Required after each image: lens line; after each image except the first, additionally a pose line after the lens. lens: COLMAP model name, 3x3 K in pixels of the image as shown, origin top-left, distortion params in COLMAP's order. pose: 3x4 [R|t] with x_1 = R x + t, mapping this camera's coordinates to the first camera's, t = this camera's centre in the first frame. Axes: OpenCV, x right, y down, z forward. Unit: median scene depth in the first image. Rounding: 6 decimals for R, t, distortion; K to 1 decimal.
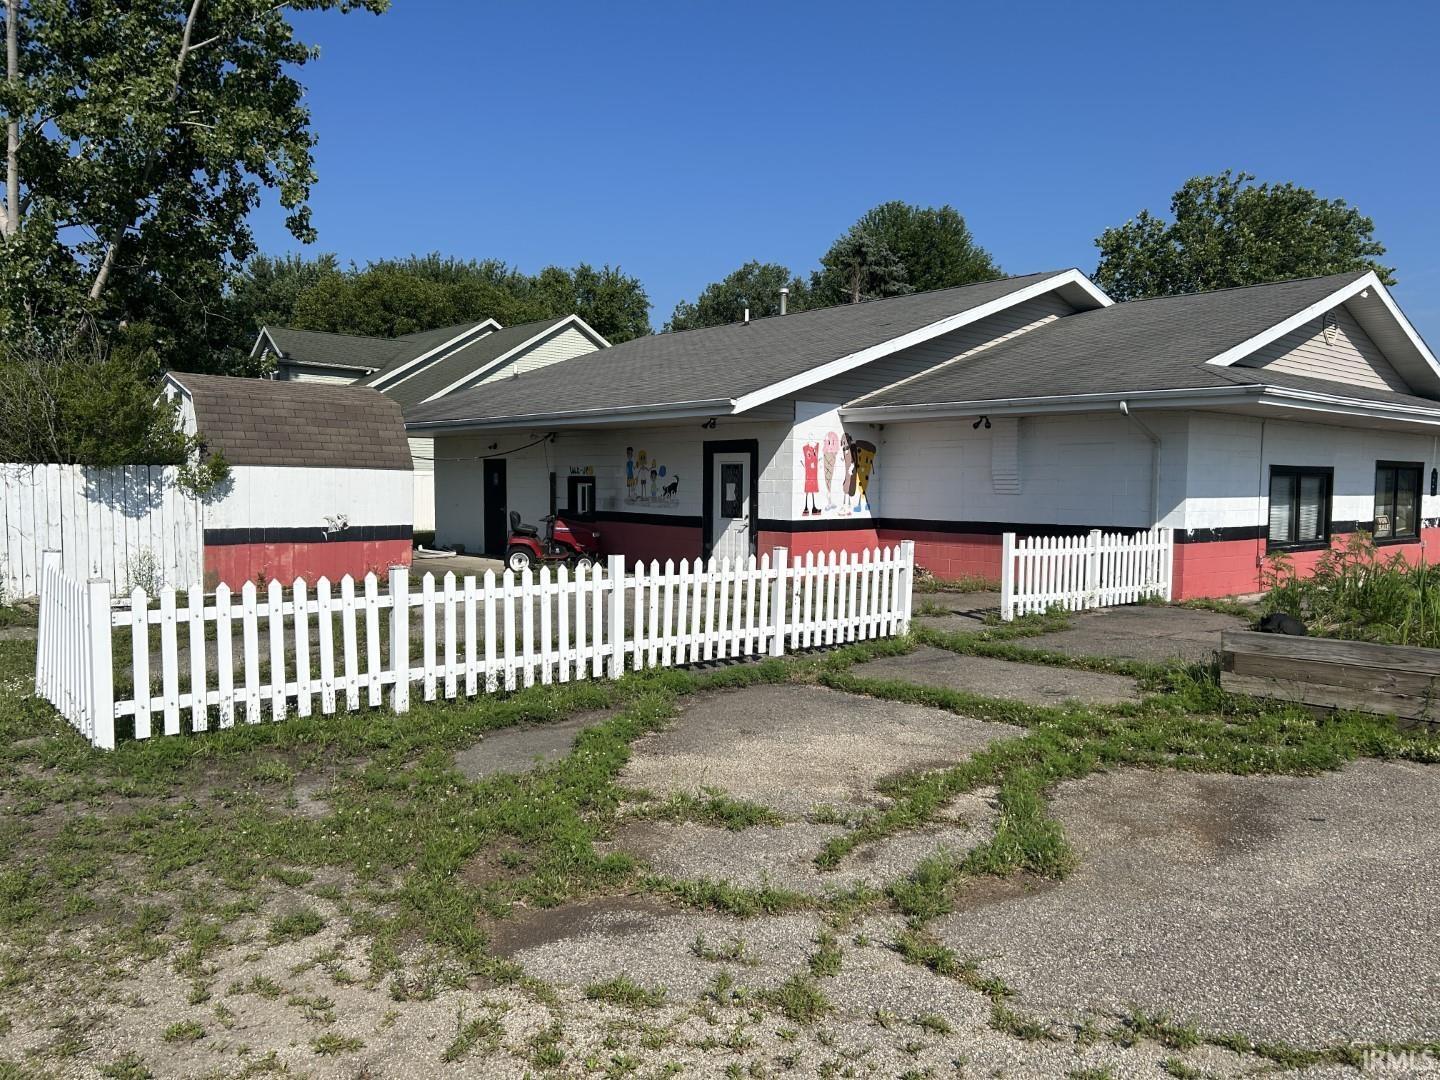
lens RADIAL K [[1080.1, 0, 710.4], [0, 1080.1, 563.6], [0, 0, 1]] dist [0.048341, -0.053678]
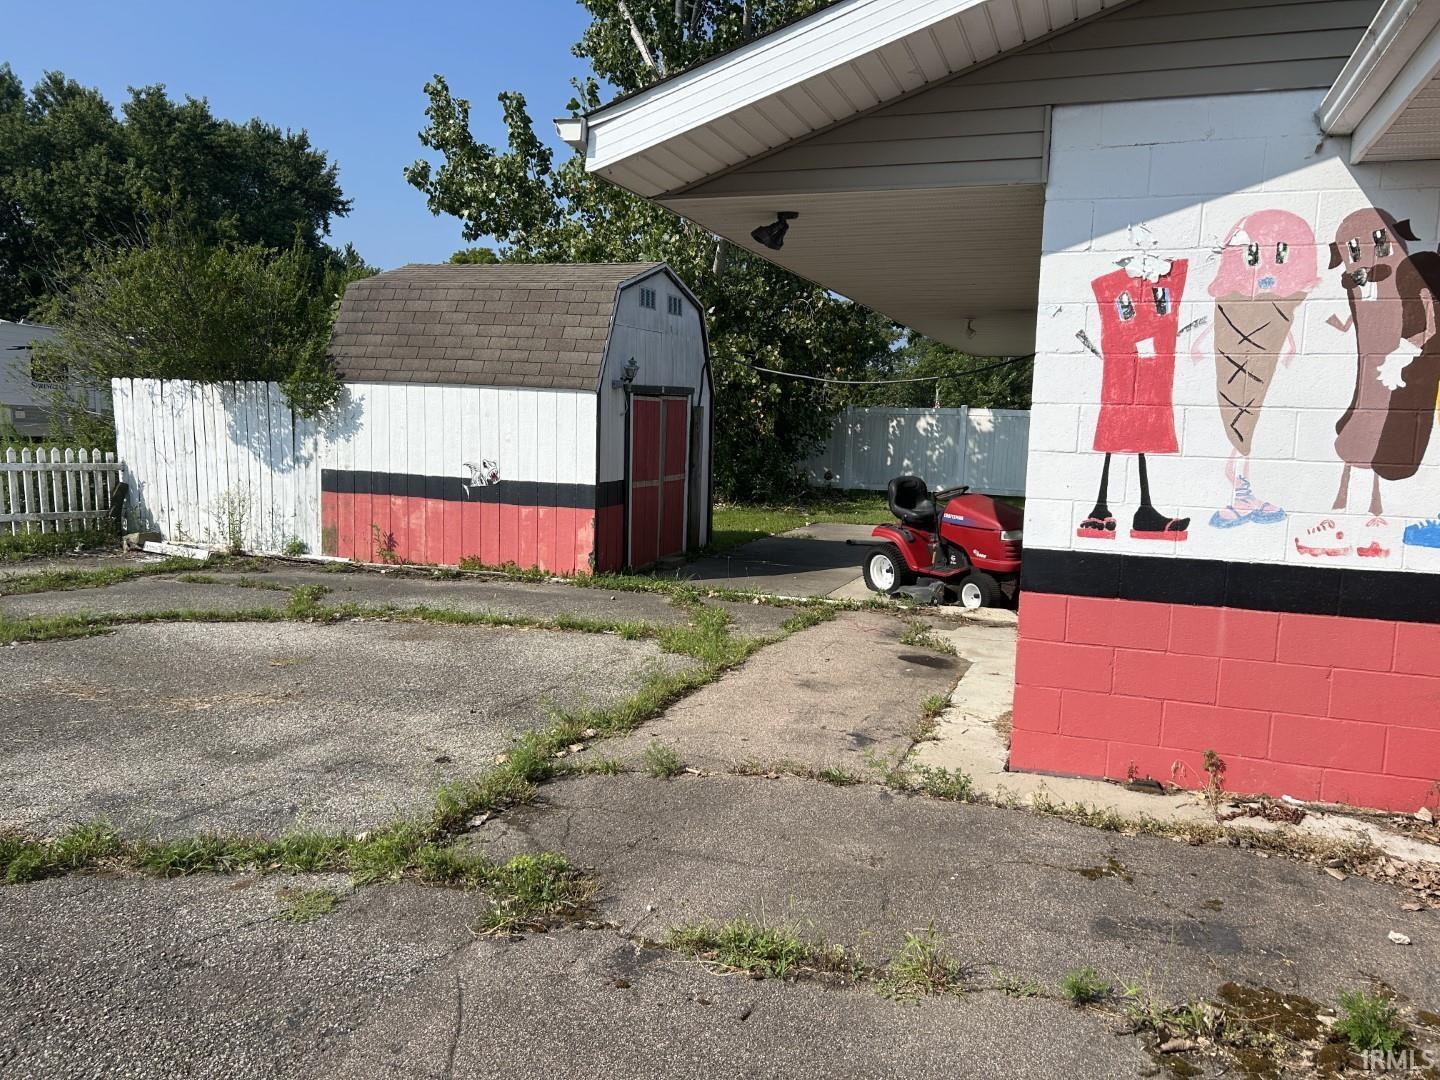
lens RADIAL K [[1080.1, 0, 734.3], [0, 1080.1, 545.4], [0, 0, 1]] dist [0.048341, -0.053678]
pose [[0.489034, 0.108500, -0.865490, 0.280033], [-0.095299, 0.992940, 0.070630, -0.052428], [0.867043, 0.047940, 0.495921, 0.780418]]
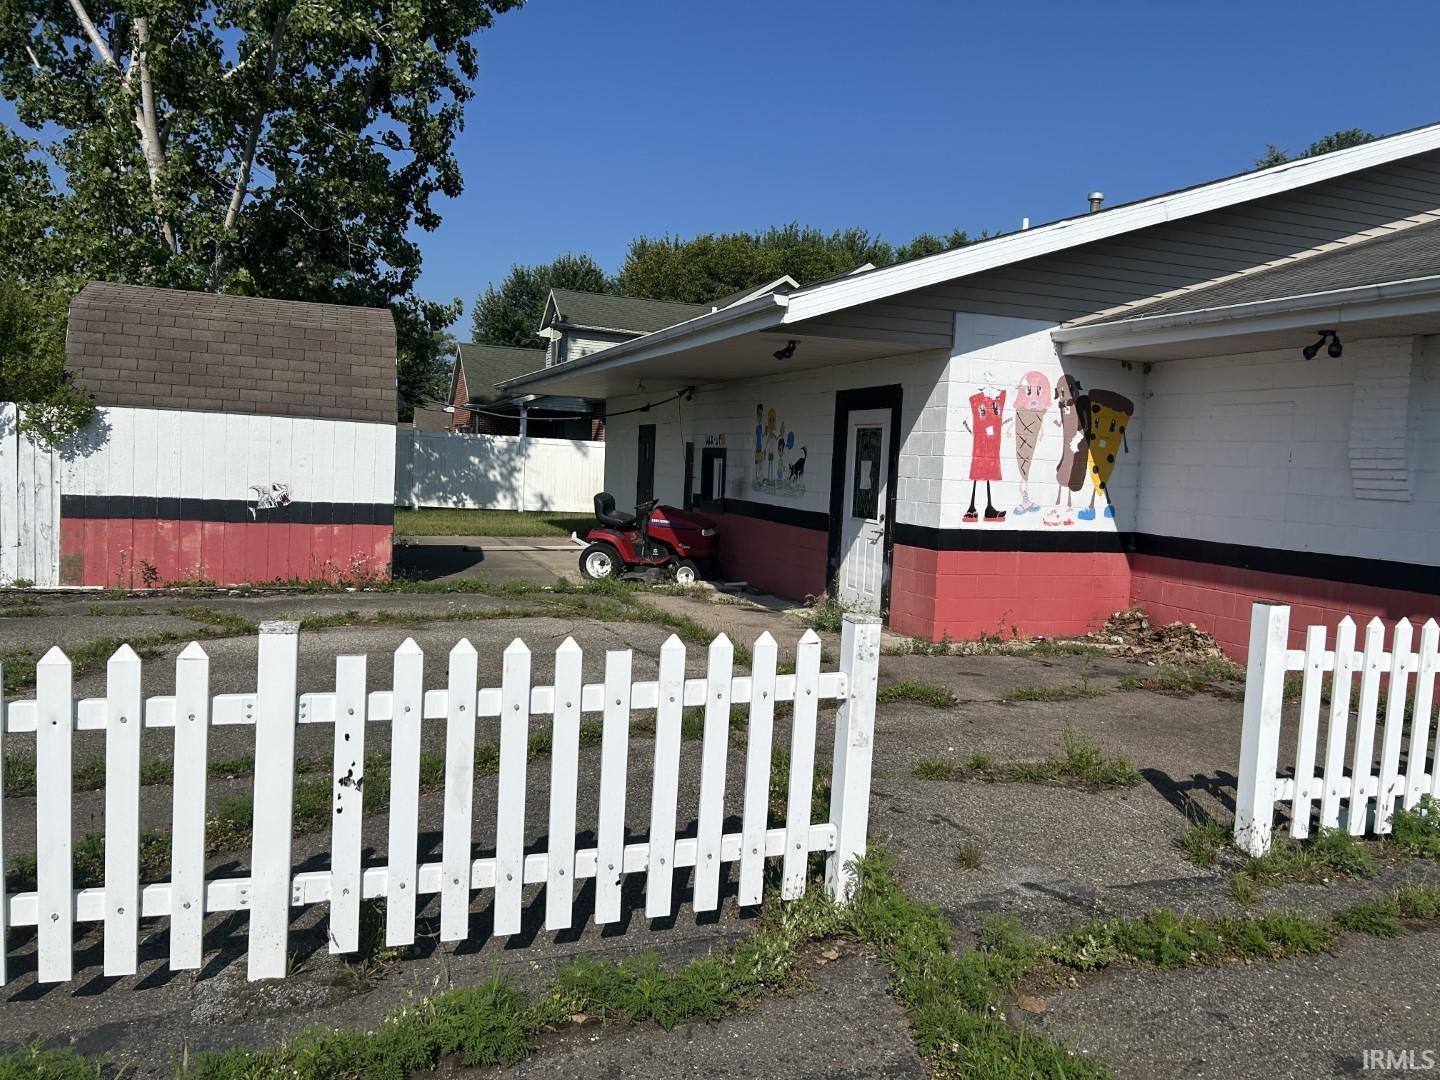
lens RADIAL K [[1080.1, 0, 729.6], [0, 1080.1, 546.7], [0, 0, 1]] dist [0.048341, -0.053678]
pose [[0.937033, 0.061589, -0.343767, 0.163617], [-0.063696, 0.997956, 0.005173, -0.026086], [0.343383, 0.017049, 0.939041, 0.431066]]
